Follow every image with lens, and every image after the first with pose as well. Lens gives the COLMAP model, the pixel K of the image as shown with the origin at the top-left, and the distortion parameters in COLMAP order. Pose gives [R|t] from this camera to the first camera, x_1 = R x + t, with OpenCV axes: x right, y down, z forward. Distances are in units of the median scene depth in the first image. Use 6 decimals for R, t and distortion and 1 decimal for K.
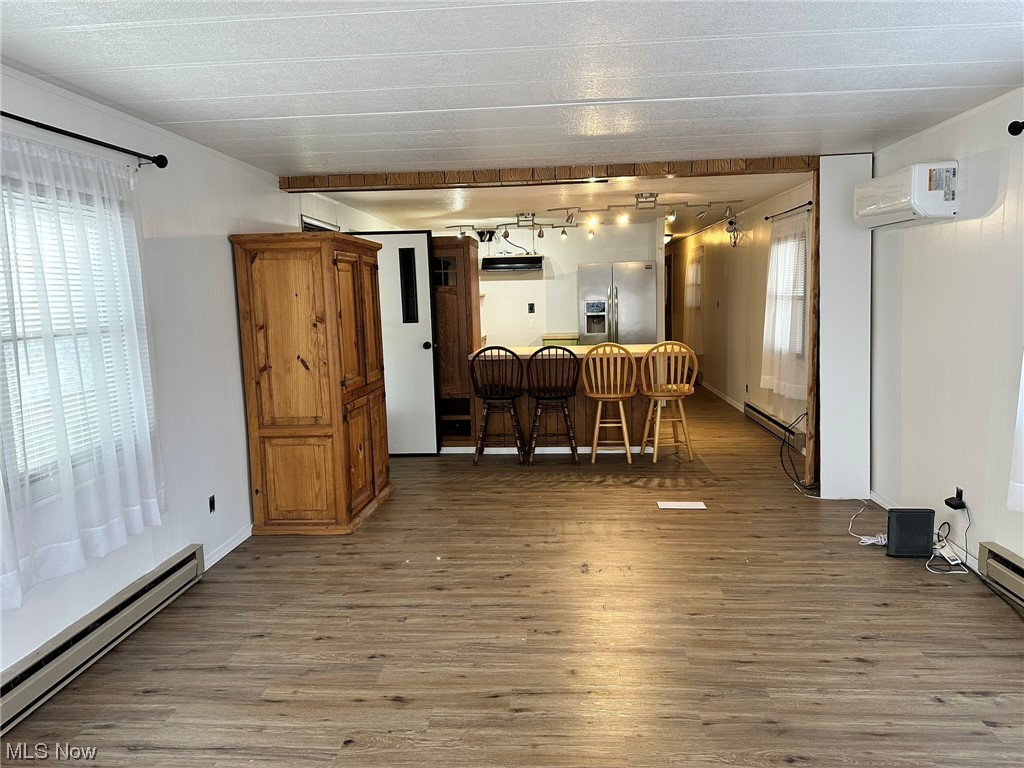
lens RADIAL K [[711.3, 0, 515.5], [0, 711.3, 382.2], [0, 0, 1]] dist [0.101043, -0.141619]
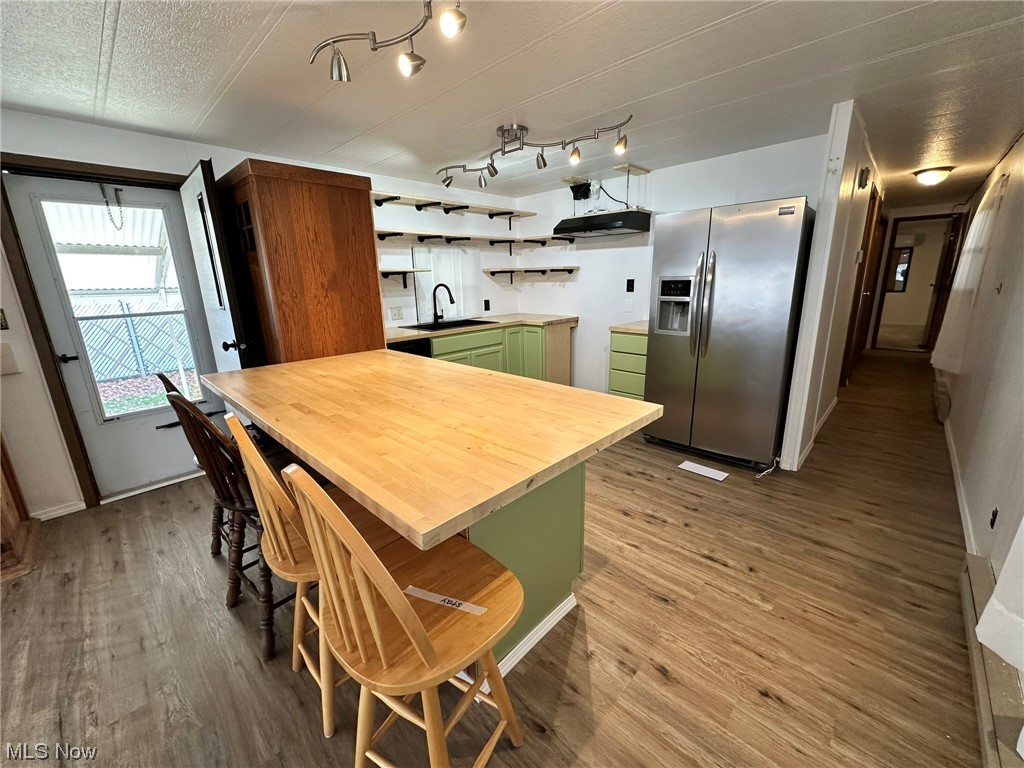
lens RADIAL K [[407.4, 0, 511.8], [0, 407.4, 382.1], [0, 0, 1]] dist [-0.001994, -0.000059]
pose [[0.764847, 0.168098, -0.621895, 0.456920], [-0.073870, 0.981874, 0.174549, -0.150112], [0.639963, -0.087563, 0.763400, 1.252064]]
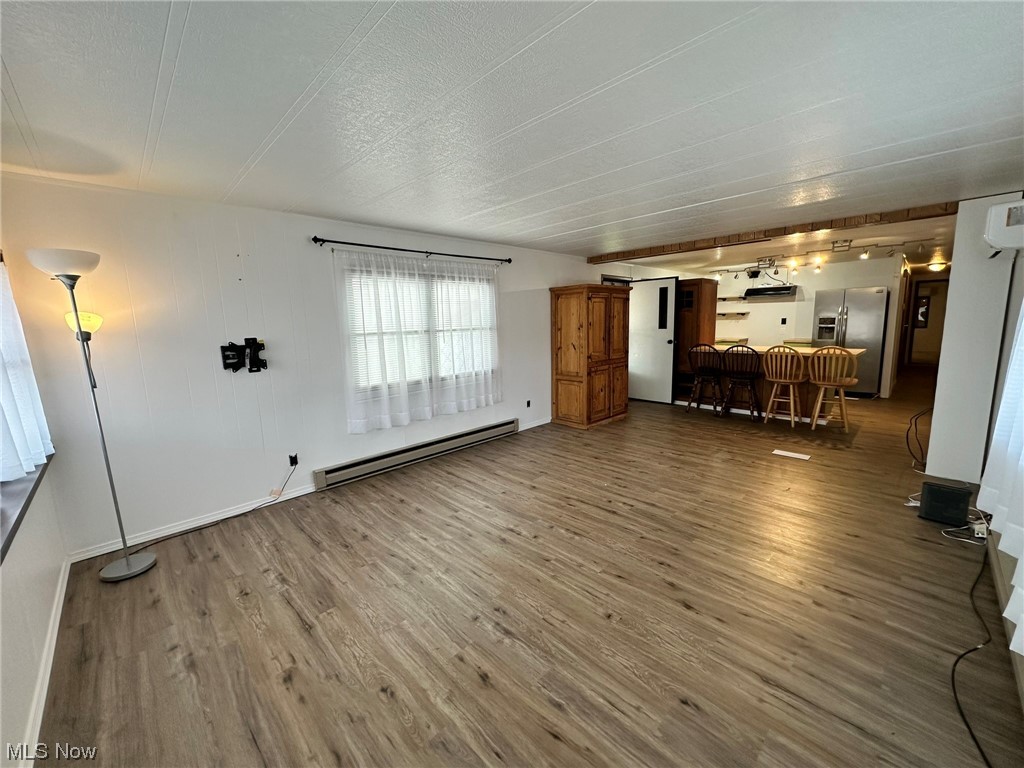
lens RADIAL K [[407.4, 0, 511.8], [0, 407.4, 382.1], [0, 0, 1]] dist [-0.001994, -0.000059]
pose [[0.744288, 0.108810, -0.658935, 0.373353], [-0.075799, 0.994026, 0.078527, -0.002671], [0.663543, -0.008500, 0.748089, -0.029310]]
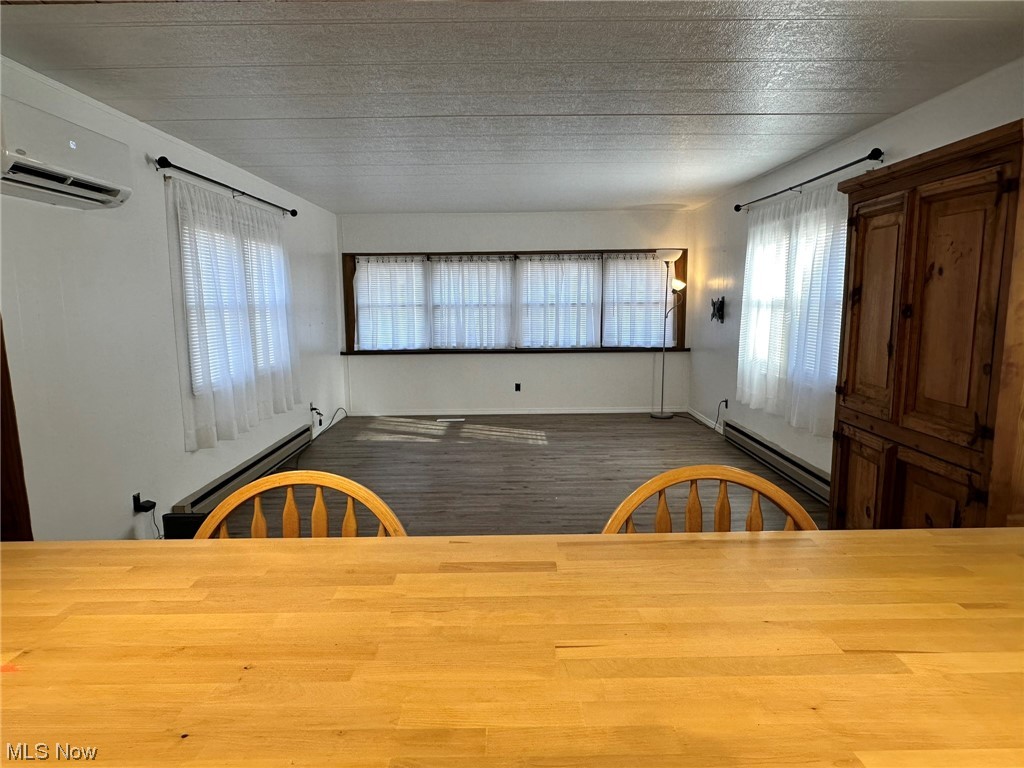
lens RADIAL K [[651.9, 0, 510.0], [0, 651.9, 386.8], [0, 0, 1]] dist [0.003261, 0.000834]
pose [[-0.997024, 0.044773, -0.062757, 0.134577], [0.026968, 0.965190, 0.260157, -0.182519], [0.072221, 0.257690, -0.963525, 1.601500]]
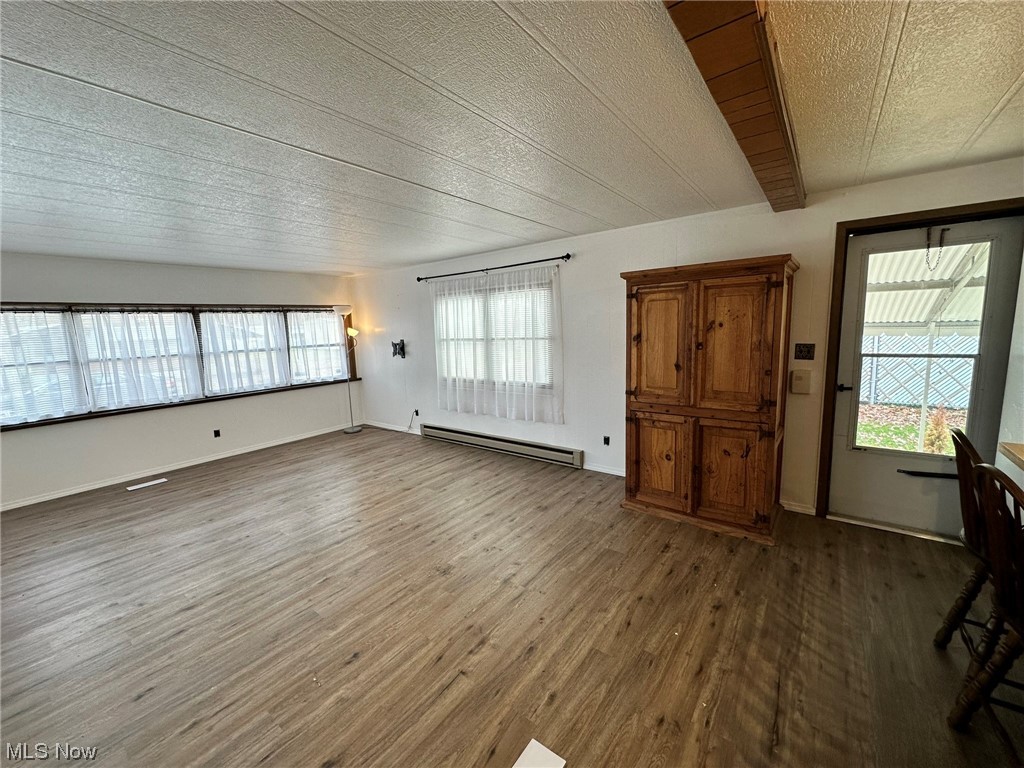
lens RADIAL K [[407.4, 0, 511.8], [0, 407.4, 382.1], [0, 0, 1]] dist [-0.001994, -0.000059]
pose [[-0.552788, 0.161510, -0.817521, 0.452158], [-0.050699, 0.972703, 0.226450, -0.167416], [0.831778, 0.166626, -0.529510, 1.193890]]
